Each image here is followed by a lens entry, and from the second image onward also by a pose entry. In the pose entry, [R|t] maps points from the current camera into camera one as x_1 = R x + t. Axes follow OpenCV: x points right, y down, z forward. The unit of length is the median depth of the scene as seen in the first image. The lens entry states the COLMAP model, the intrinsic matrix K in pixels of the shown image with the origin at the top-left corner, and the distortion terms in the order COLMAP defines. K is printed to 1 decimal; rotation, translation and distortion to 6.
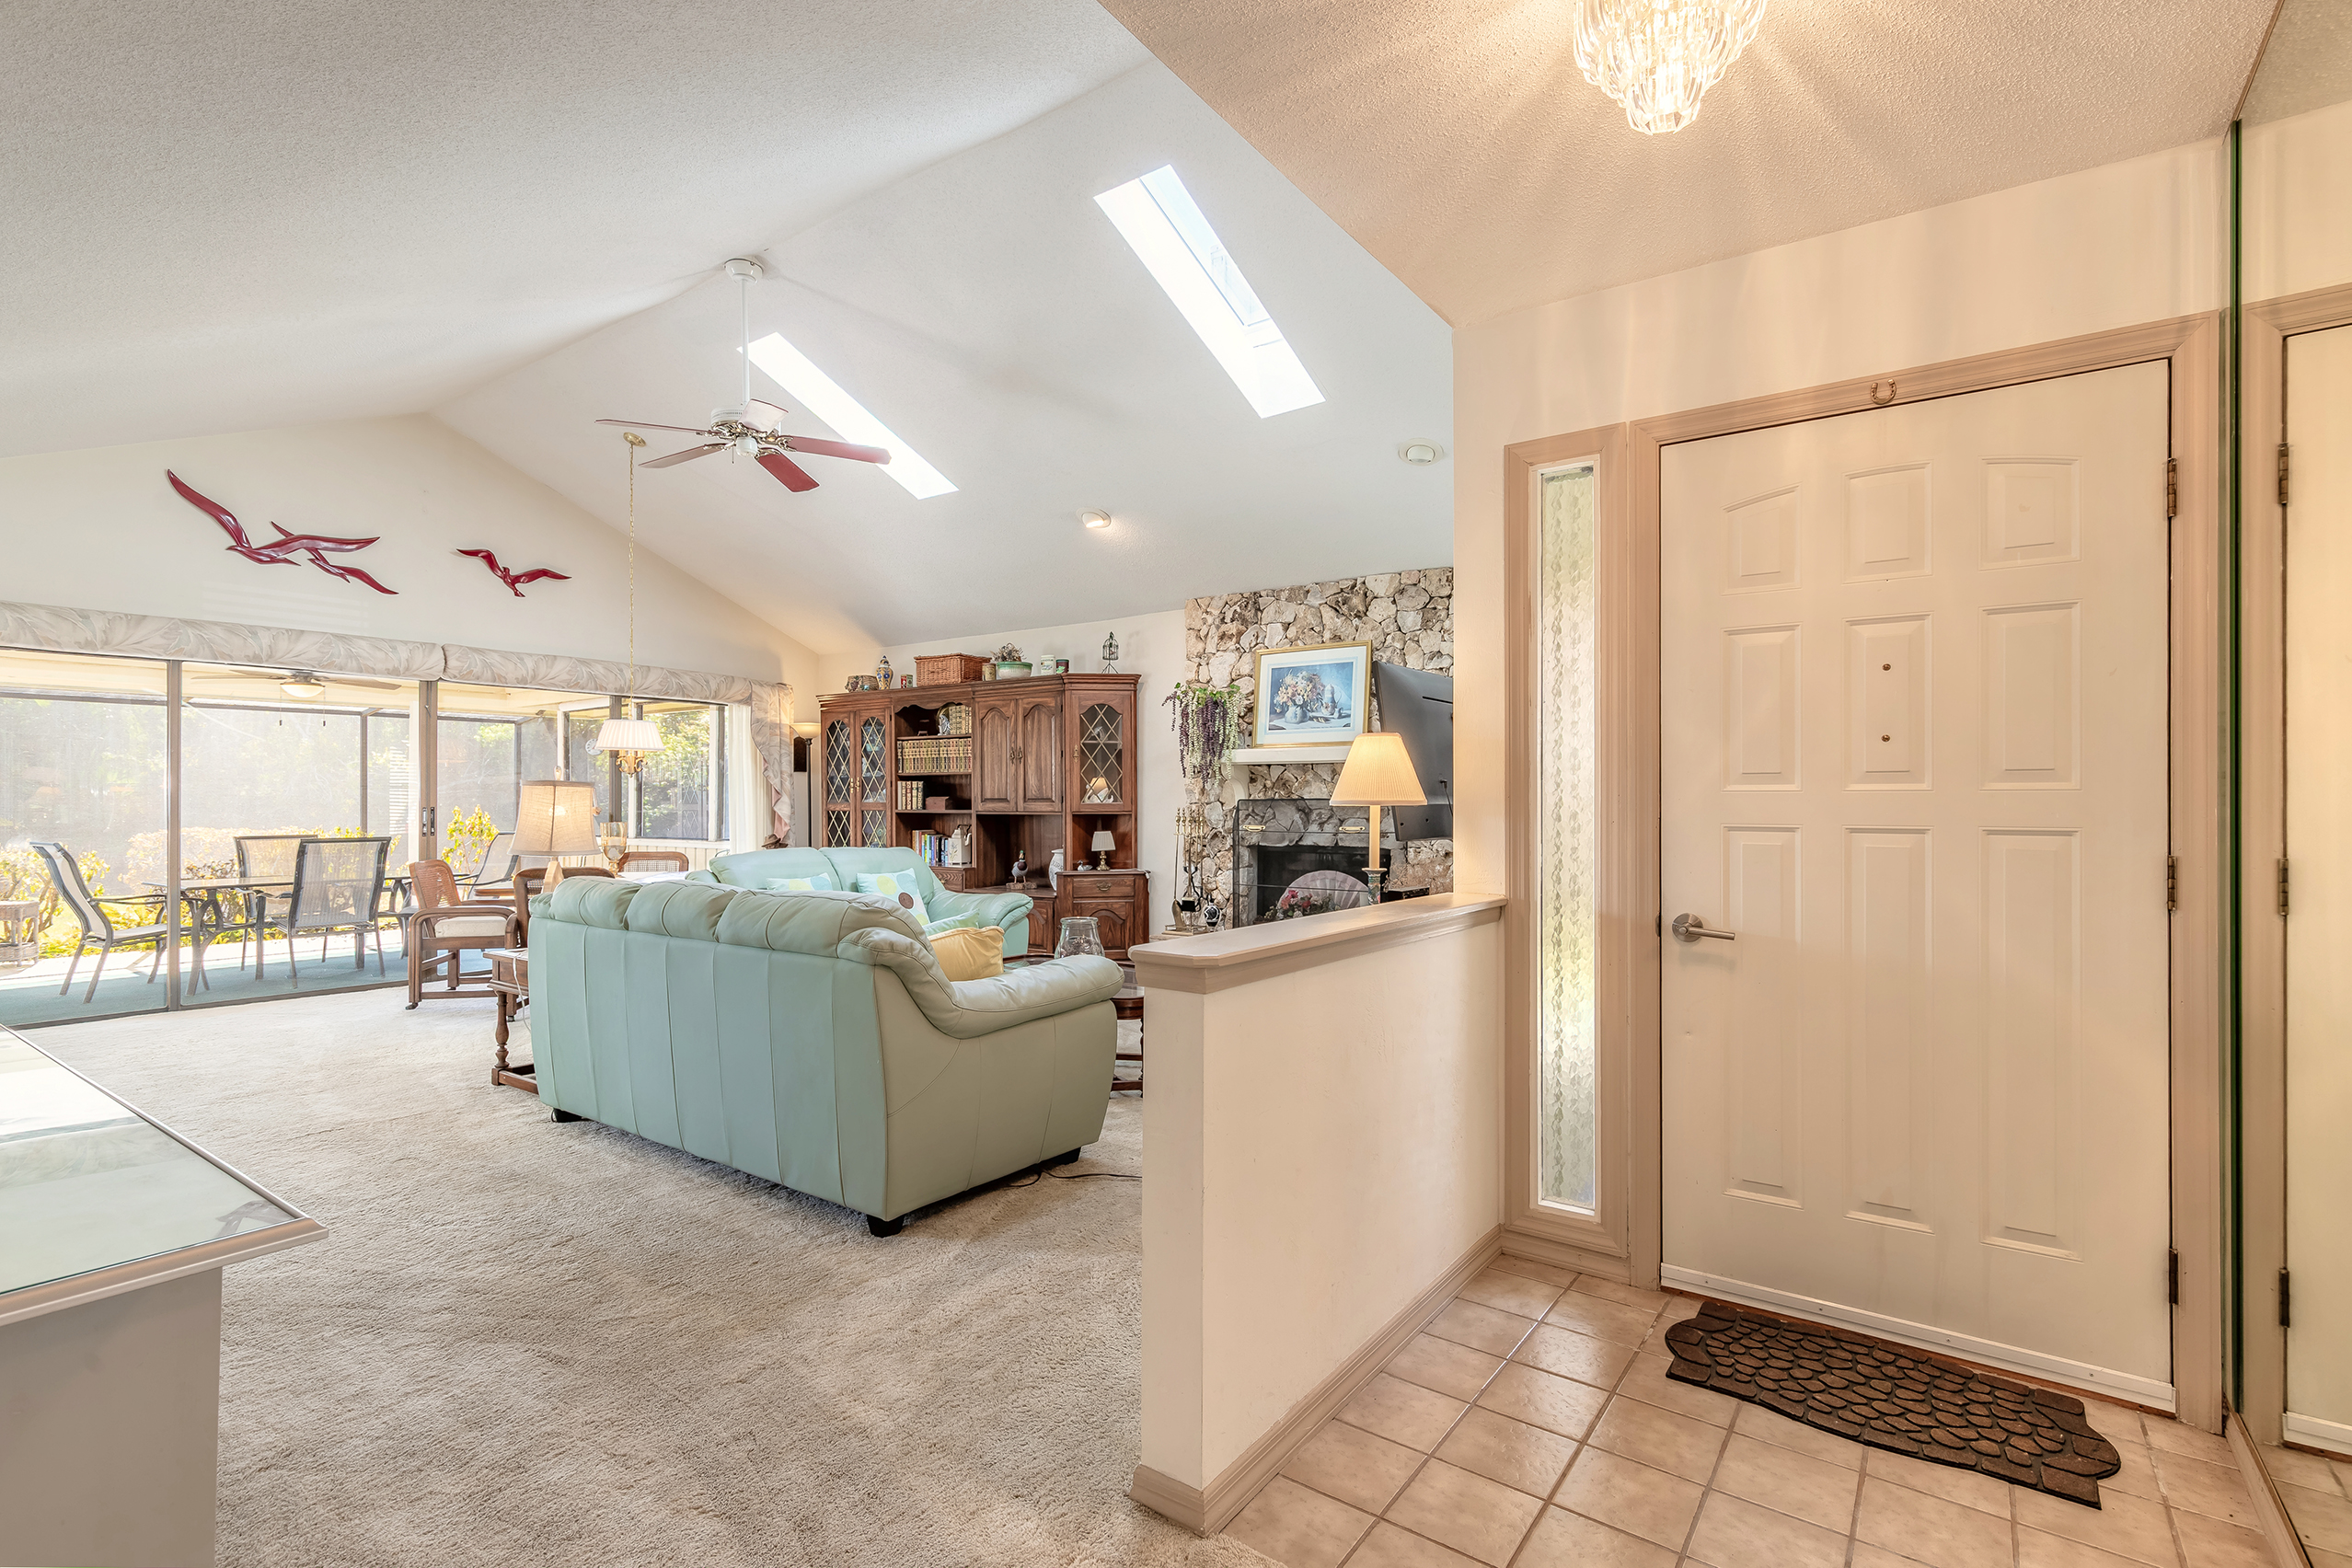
lens RADIAL K [[1068.9, 0, 1172.0], [0, 1068.9, 800.5], [0, 0, 1]] dist [0.007077, -0.001992]
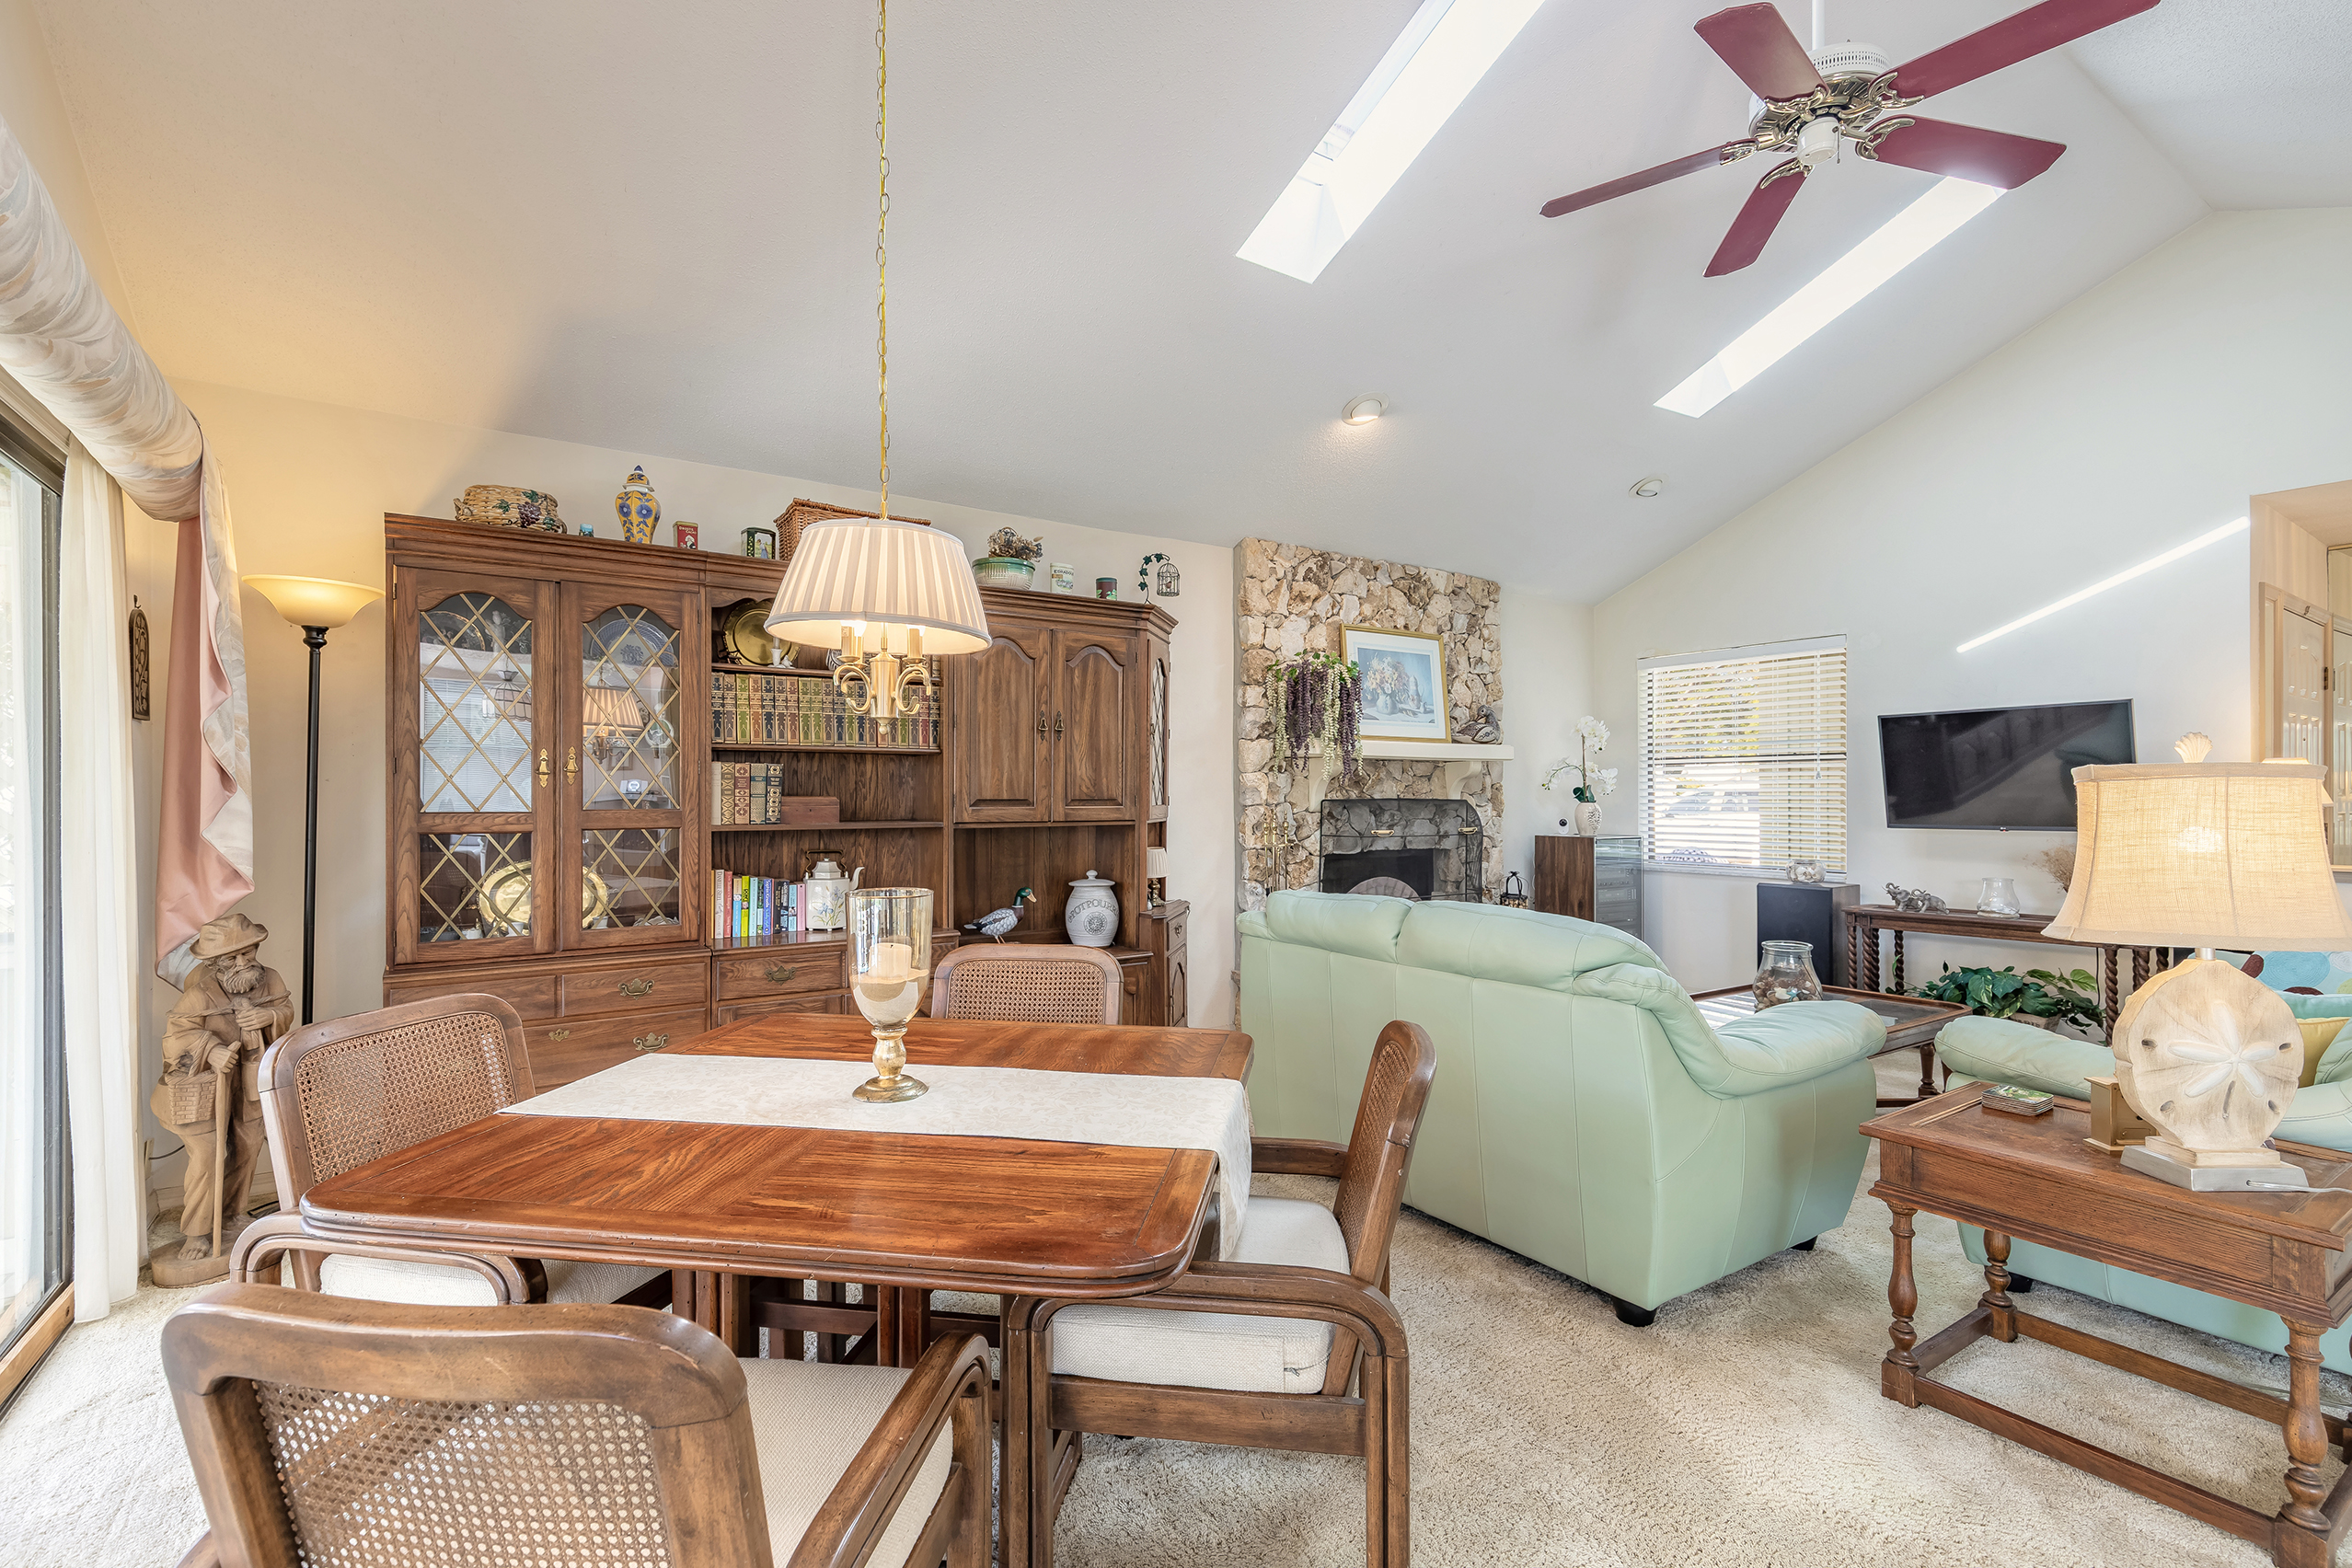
lens RADIAL K [[1068.9, 0, 1160.2], [0, 1068.9, 801.8], [0, 0, 1]] dist [0.007077, -0.001992]
pose [[0.354796, -0.003152, 0.934938, -0.719356], [0.001845, 0.999995, 0.002672, -0.001922], [-0.934942, 0.000777, 0.354800, 0.789723]]
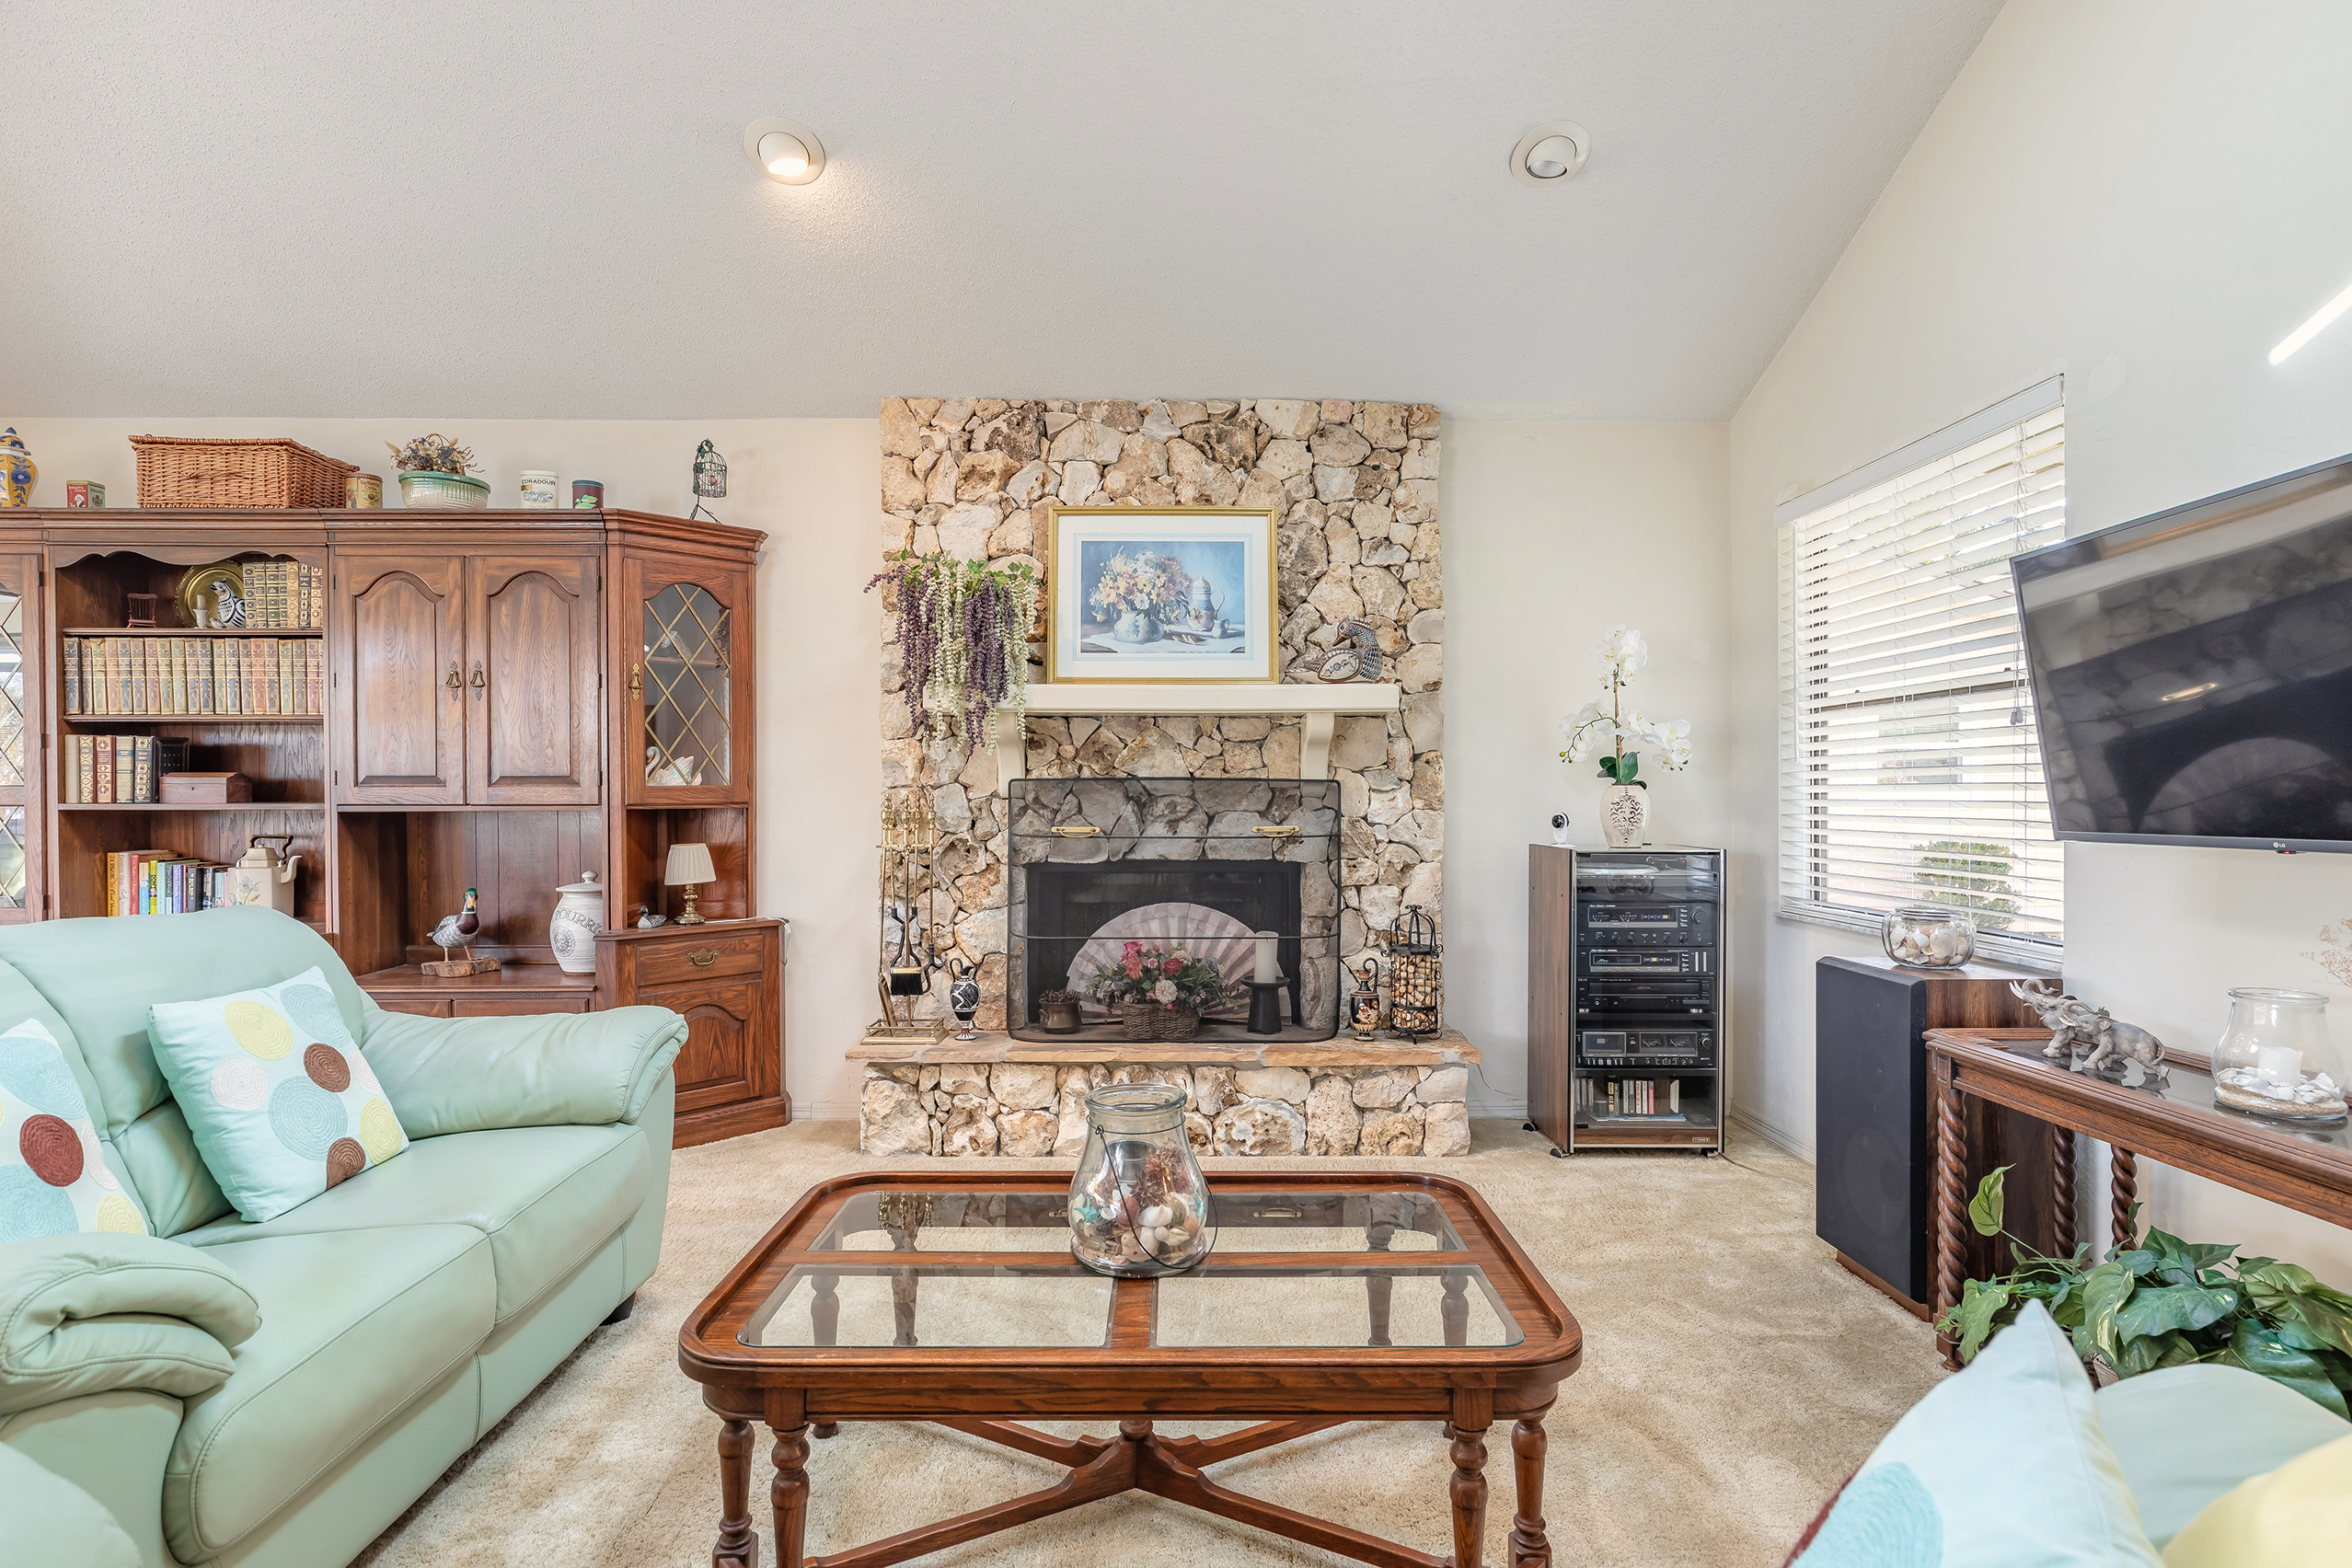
lens RADIAL K [[1167.1, 0, 1169.6], [0, 1167.1, 796.4], [0, 0, 1]] dist [-0.001325, -0.002125]
pose [[0.805130, -0.003526, 0.593088, -0.213008], [0.000525, 0.999986, 0.005233, 0.004487], [-0.593098, -0.003902, 0.805121, 0.457536]]
